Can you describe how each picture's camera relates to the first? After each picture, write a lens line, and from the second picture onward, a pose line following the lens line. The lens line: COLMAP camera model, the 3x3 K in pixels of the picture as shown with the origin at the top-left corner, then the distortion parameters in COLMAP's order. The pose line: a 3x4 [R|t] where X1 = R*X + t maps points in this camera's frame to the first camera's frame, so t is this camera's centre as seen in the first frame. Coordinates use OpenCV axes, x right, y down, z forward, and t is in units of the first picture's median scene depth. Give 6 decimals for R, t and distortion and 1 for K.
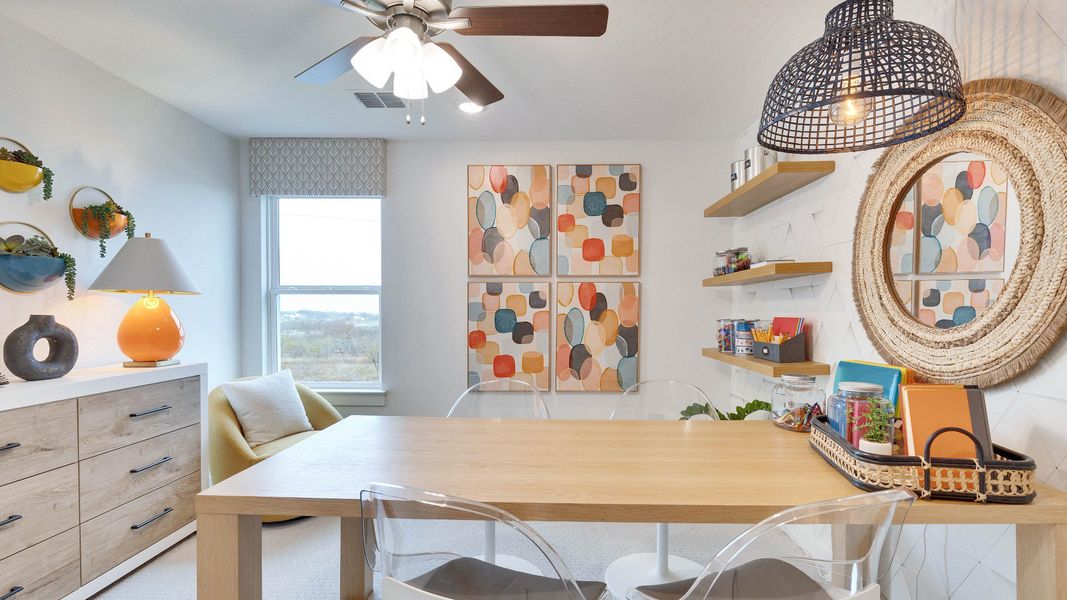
lens RADIAL K [[493.7, 0, 535.4], [0, 493.7, 328.1], [0, 0, 1]] dist [0.001811, -0.000528]
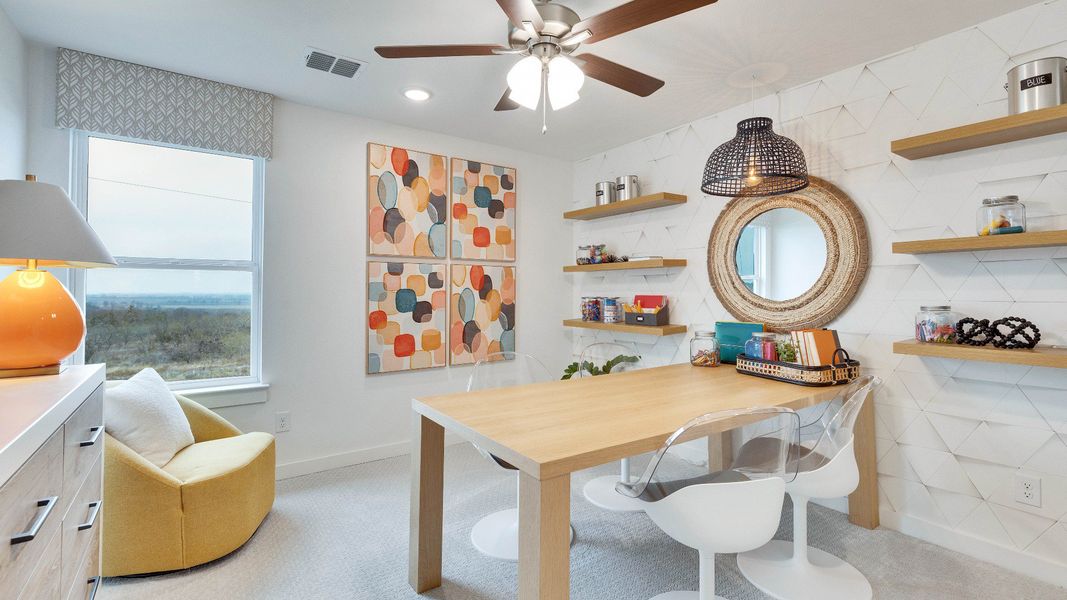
lens RADIAL K [[473.3, 0, 536.6], [0, 473.3, 288.6], [0, 0, 1]] dist [0.002429, -0.000642]
pose [[0.798711, 0.002513, 0.601710, -0.436232], [0.020483, 0.999298, -0.031363, -0.003353], [-0.601366, 0.037375, 0.798099, 0.058734]]
